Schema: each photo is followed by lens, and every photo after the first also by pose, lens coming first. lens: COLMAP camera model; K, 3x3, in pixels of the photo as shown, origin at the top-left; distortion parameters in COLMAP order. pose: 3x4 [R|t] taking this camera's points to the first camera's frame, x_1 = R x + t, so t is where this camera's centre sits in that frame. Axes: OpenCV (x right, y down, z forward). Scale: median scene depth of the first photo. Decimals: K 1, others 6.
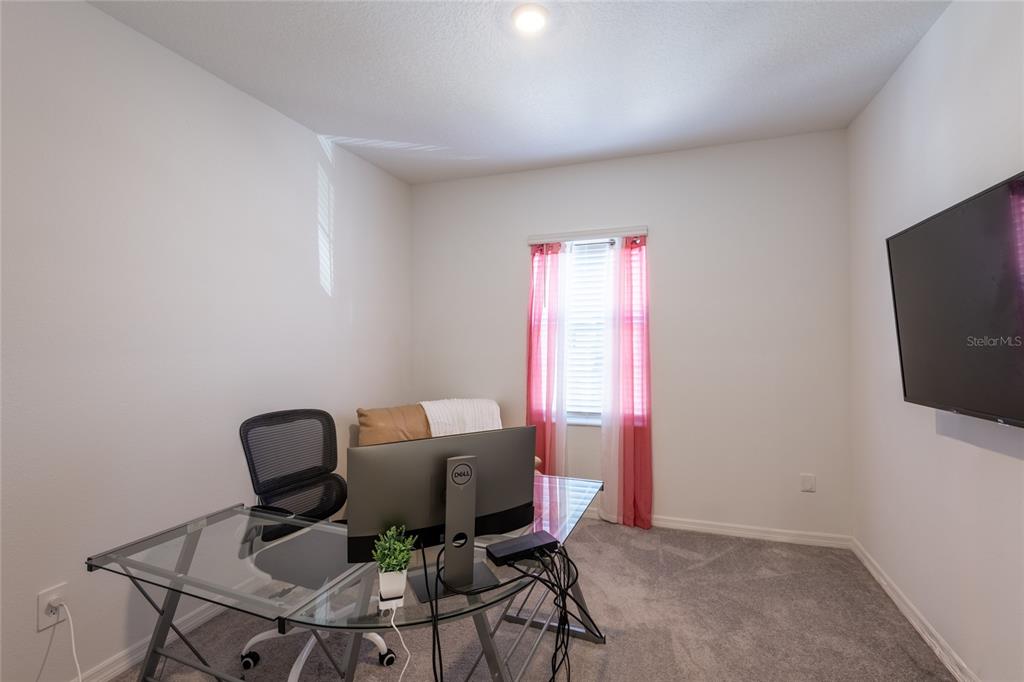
lens RADIAL K [[465.6, 0, 515.3], [0, 465.6, 333.1], [0, 0, 1]] dist [0.033918, -0.019105]
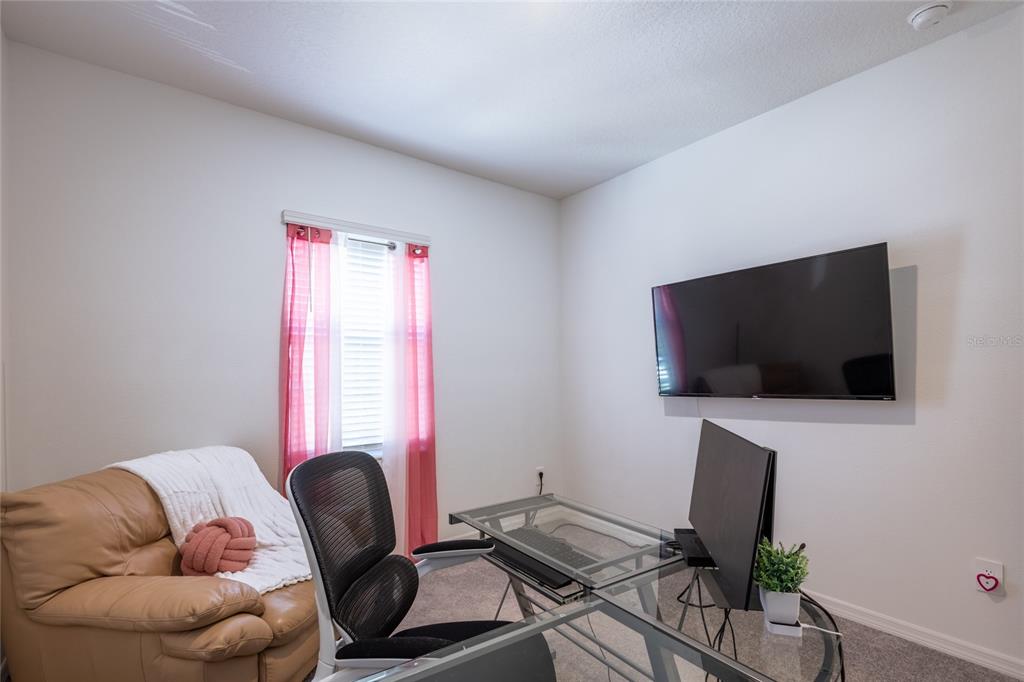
lens RADIAL K [[496.8, 0, 513.0], [0, 496.8, 369.4], [0, 0, 1]] dist [0.083738, -0.024871]
pose [[0.545123, 0.008767, 0.838310, -0.462626], [-0.004679, 0.999962, -0.007415, 0.043139], [-0.838343, 0.000120, 0.545143, 0.304500]]
